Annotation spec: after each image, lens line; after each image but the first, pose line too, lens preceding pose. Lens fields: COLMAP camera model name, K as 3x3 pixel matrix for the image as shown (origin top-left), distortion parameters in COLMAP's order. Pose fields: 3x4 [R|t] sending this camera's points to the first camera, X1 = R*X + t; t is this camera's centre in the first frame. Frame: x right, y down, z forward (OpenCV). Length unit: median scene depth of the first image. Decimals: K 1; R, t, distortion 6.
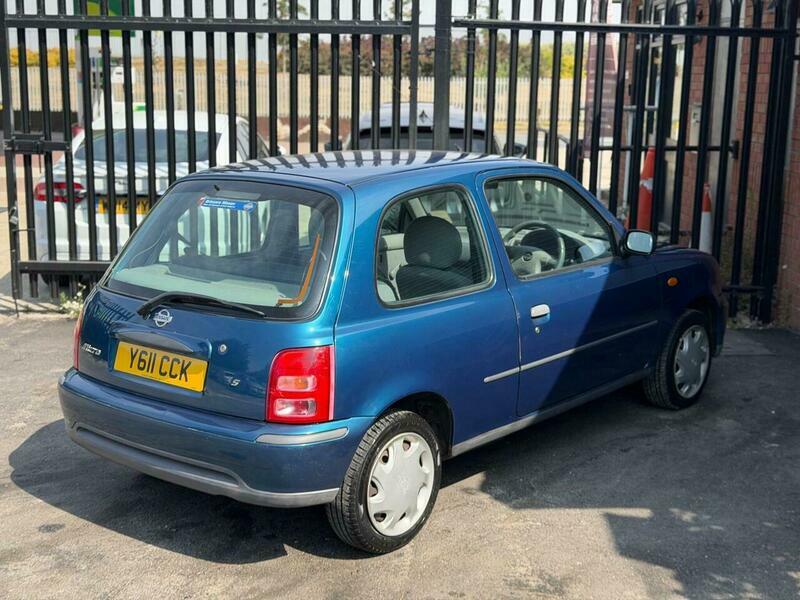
lens RADIAL K [[1118.5, 0, 399.3], [0, 1118.5, 303.9], [0, 0, 1]] dist [0.120712, -0.077119]
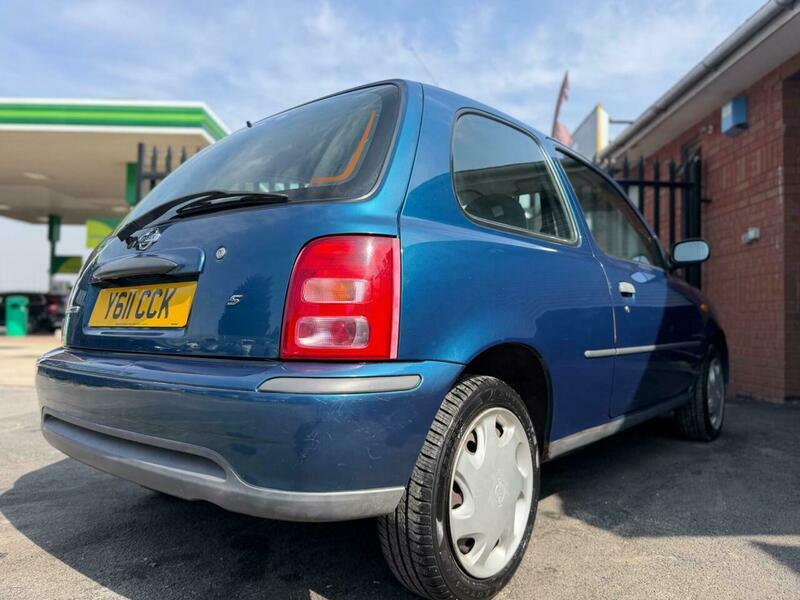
lens RADIAL K [[568.7, 0, 400.0], [0, 568.7, 300.0], [0, 0, 1]] dist [0.032438, -0.051196]
pose [[0.999943, 0.007062, 0.007968, -0.047789], [-0.004980, 0.971677, -0.236258, 0.113079], [-0.009411, 0.236205, 0.971658, 0.562273]]
